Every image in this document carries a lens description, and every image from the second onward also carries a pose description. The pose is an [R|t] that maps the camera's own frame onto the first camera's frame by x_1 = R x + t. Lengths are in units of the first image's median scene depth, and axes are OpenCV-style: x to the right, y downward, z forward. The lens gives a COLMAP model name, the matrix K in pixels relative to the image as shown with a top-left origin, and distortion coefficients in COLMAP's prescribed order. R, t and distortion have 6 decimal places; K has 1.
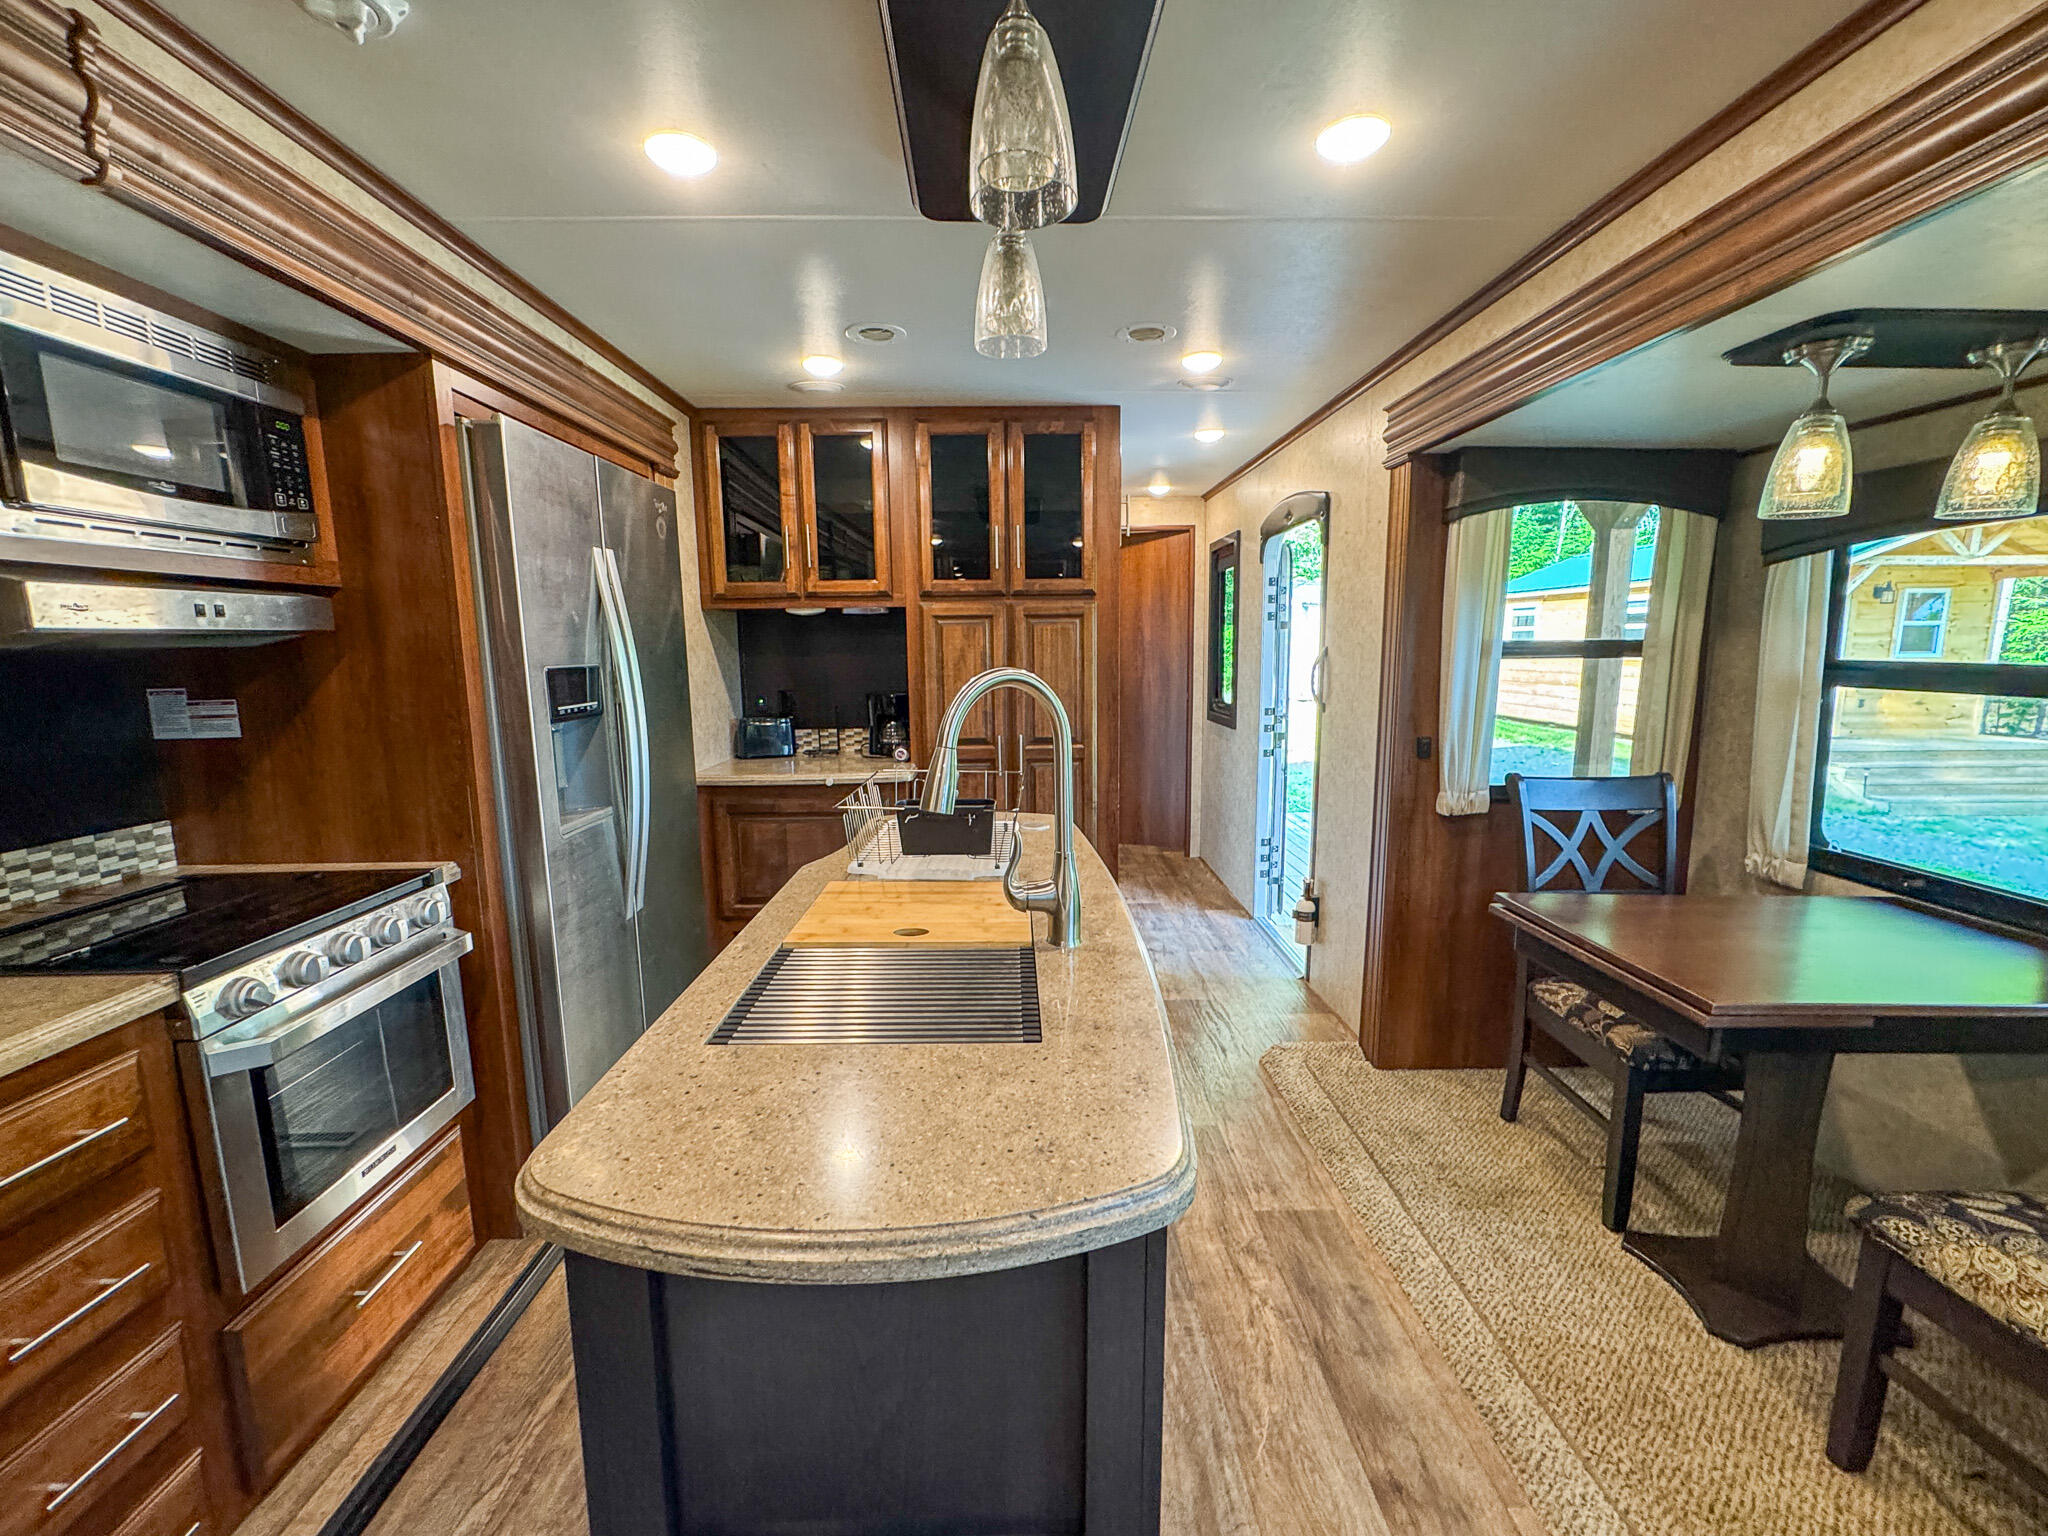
lens RADIAL K [[838.1, 0, 1022.2], [0, 838.1, 766.6], [0, 0, 1]] dist [-0.000649, 0.000085]
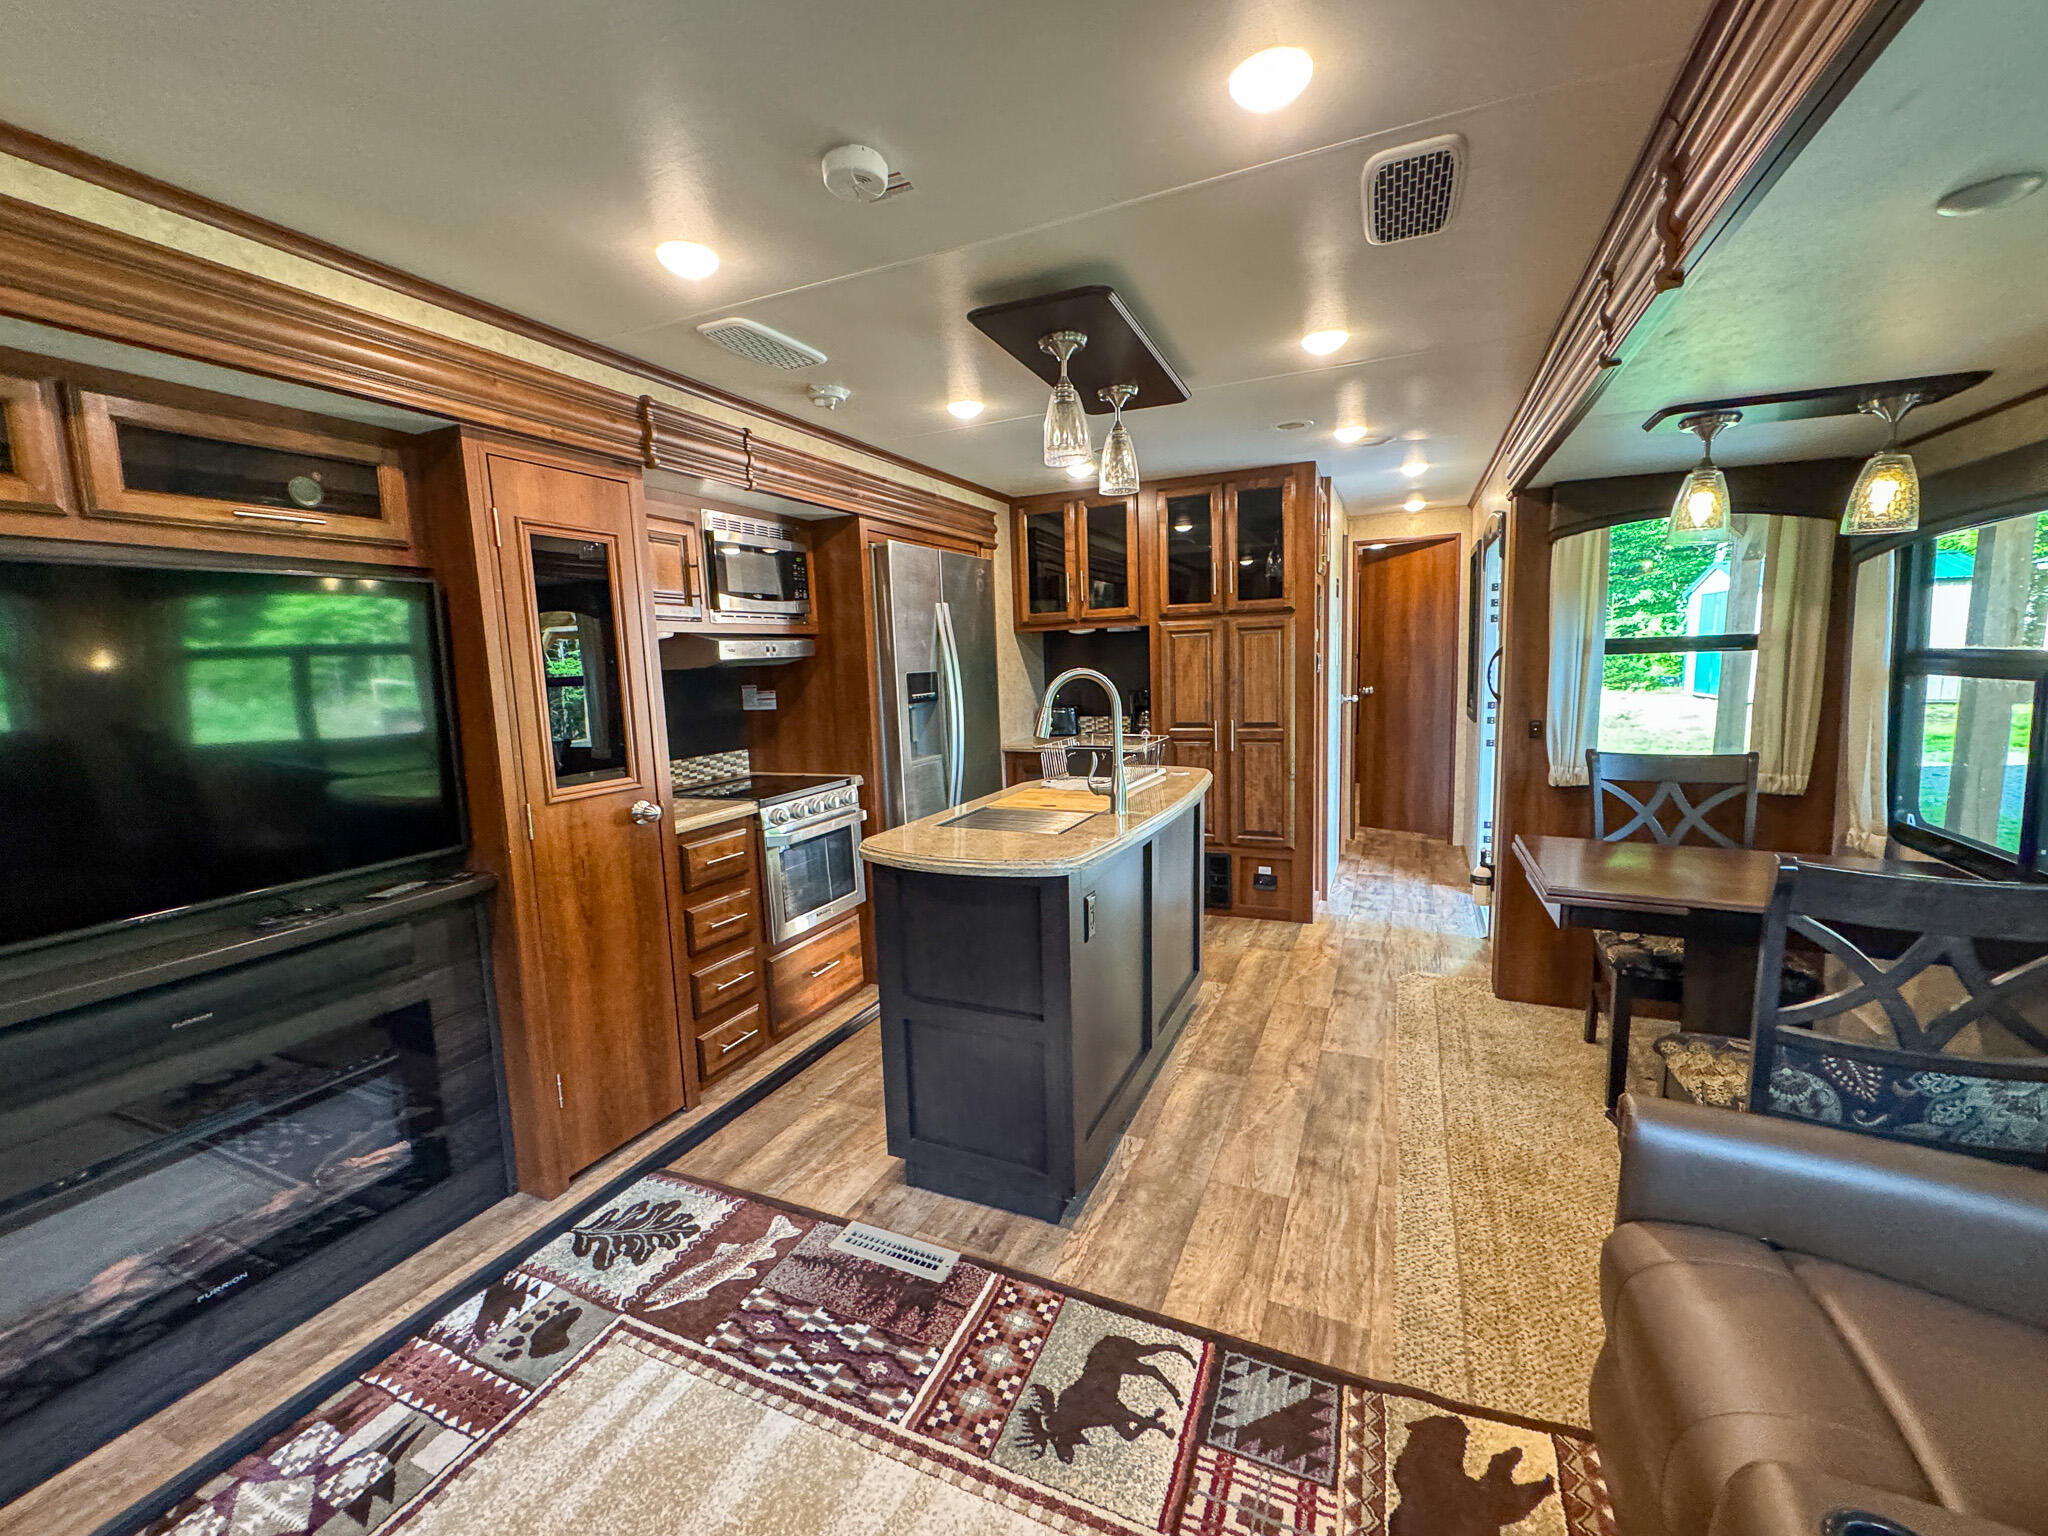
lens RADIAL K [[838.1, 0, 1022.2], [0, 838.1, 766.6], [0, 0, 1]] dist [-0.000649, 0.000085]
pose [[0.905024, 0.032645, -0.424105, 0.357932], [-0.035106, 0.999382, 0.002010, 0.059903], [0.423908, 0.013070, 0.905611, -0.442485]]
